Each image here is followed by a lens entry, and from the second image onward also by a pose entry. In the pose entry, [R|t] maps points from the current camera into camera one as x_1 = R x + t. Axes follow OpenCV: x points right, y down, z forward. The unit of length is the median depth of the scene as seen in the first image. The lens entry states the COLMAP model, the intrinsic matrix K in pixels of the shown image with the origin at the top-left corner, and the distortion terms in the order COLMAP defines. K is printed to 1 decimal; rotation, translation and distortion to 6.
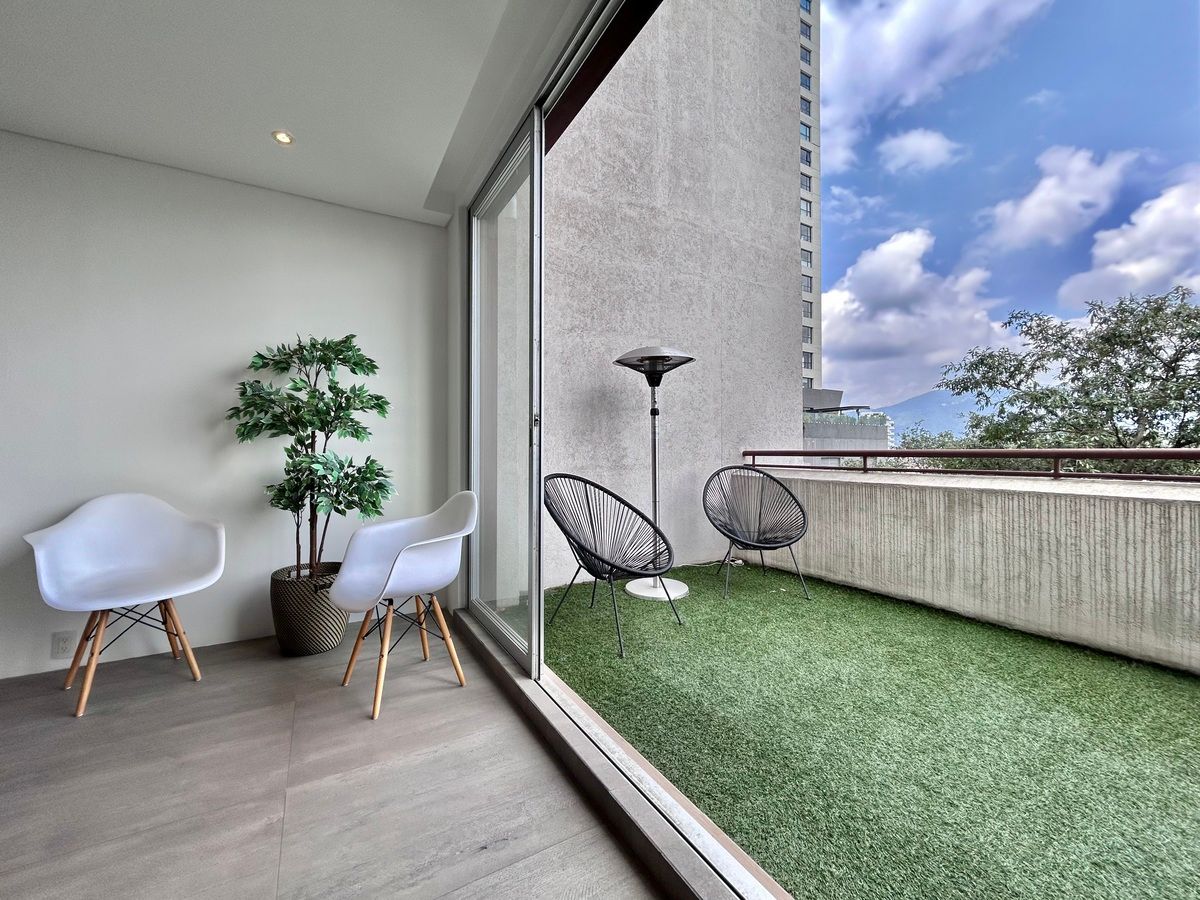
lens RADIAL K [[487.6, 0, 600.0], [0, 487.6, 450.0], [0, 0, 1]] dist [-0.000193, -0.000229]
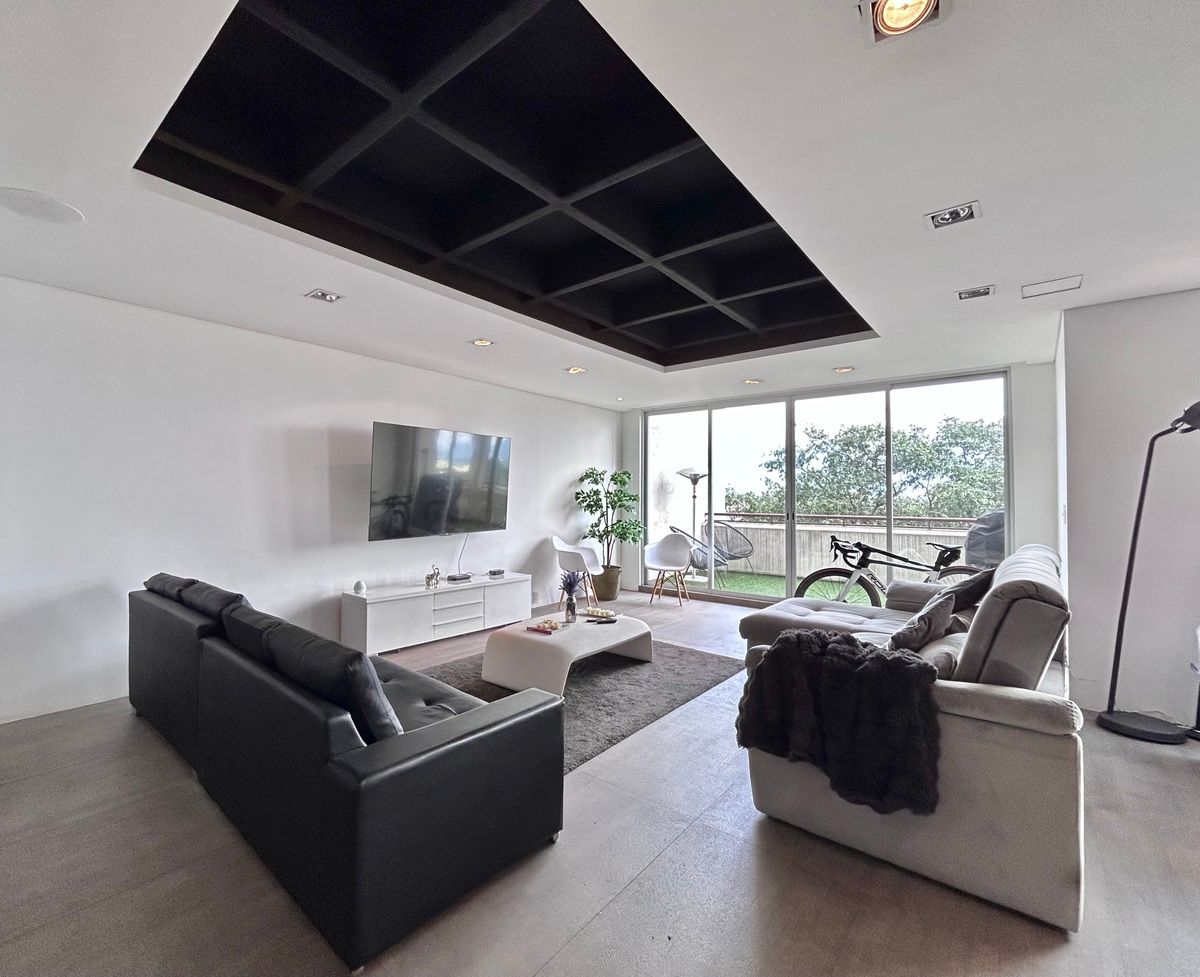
lens RADIAL K [[539.4, 0, 570.5], [0, 539.4, 489.1], [0, 0, 1]] dist [0.027397, 0.000112]
pose [[0.937104, 0.010926, 0.348878, -1.227506], [-0.005141, 0.999834, -0.017503, -0.067498], [-0.349011, 0.014608, 0.937005, -1.035034]]
